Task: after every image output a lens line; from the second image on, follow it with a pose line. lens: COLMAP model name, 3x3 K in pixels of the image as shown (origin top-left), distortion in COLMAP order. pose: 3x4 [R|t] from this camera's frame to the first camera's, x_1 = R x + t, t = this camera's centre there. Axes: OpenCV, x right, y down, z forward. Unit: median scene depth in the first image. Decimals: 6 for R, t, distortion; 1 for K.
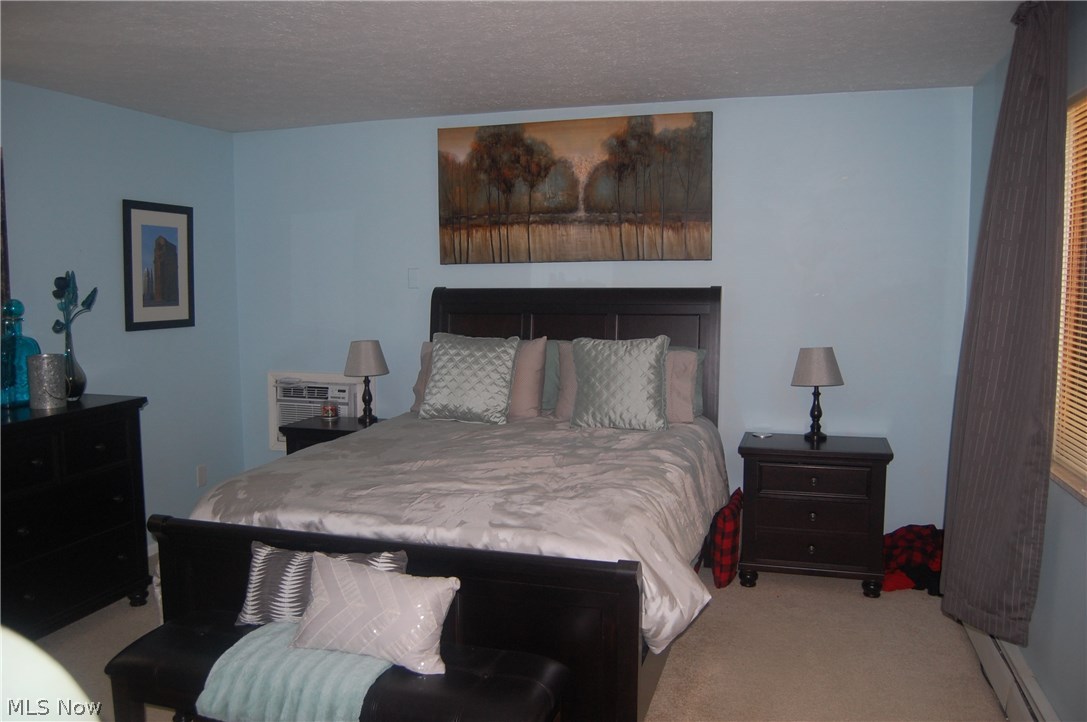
lens RADIAL K [[848.0, 0, 541.8], [0, 848.0, 366.4], [0, 0, 1]] dist [-0.096440, 0.038842]
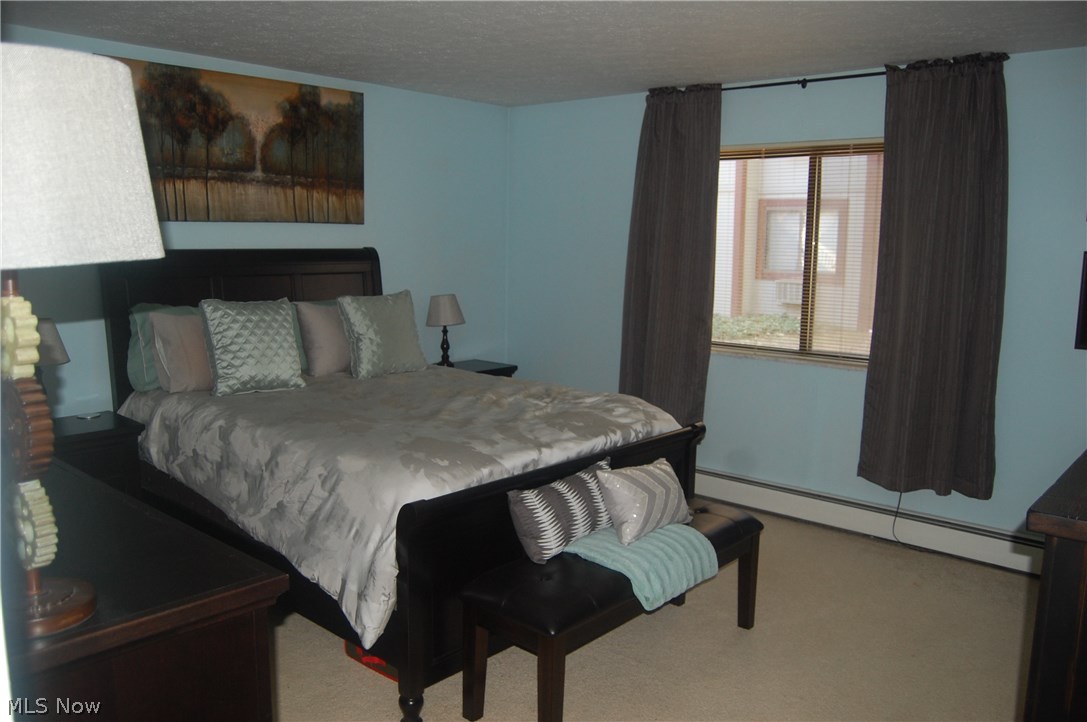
lens RADIAL K [[856.7, 0, 543.5], [0, 856.7, 361.0], [0, 0, 1]] dist [-0.080613, 0.010003]
pose [[0.415841, -0.115656, 0.902053, -0.738530], [0.075033, 0.992862, 0.092709, -0.029699], [-0.906337, 0.029132, 0.421551, 0.288783]]
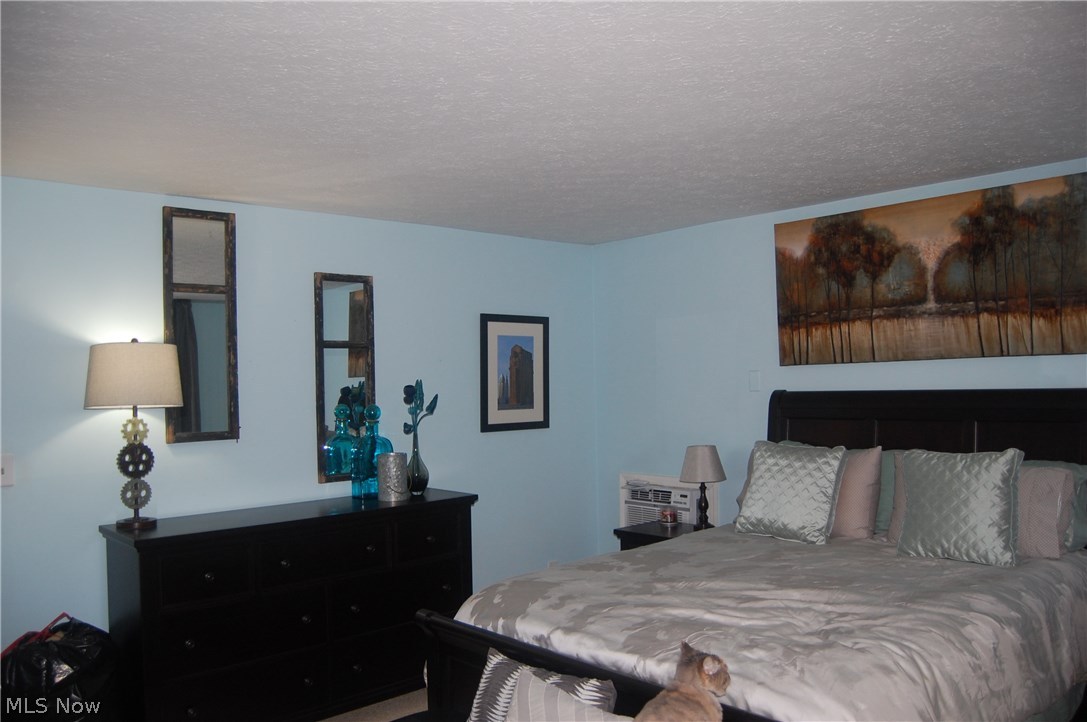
lens RADIAL K [[848.0, 0, 541.8], [0, 848.0, 366.4], [0, 0, 1]] dist [-0.096440, 0.038842]
pose [[0.862500, -0.023259, -0.505522, 0.133410], [-0.033238, 0.994183, -0.102452, -0.016364], [0.504964, 0.105167, 0.856710, 0.069257]]
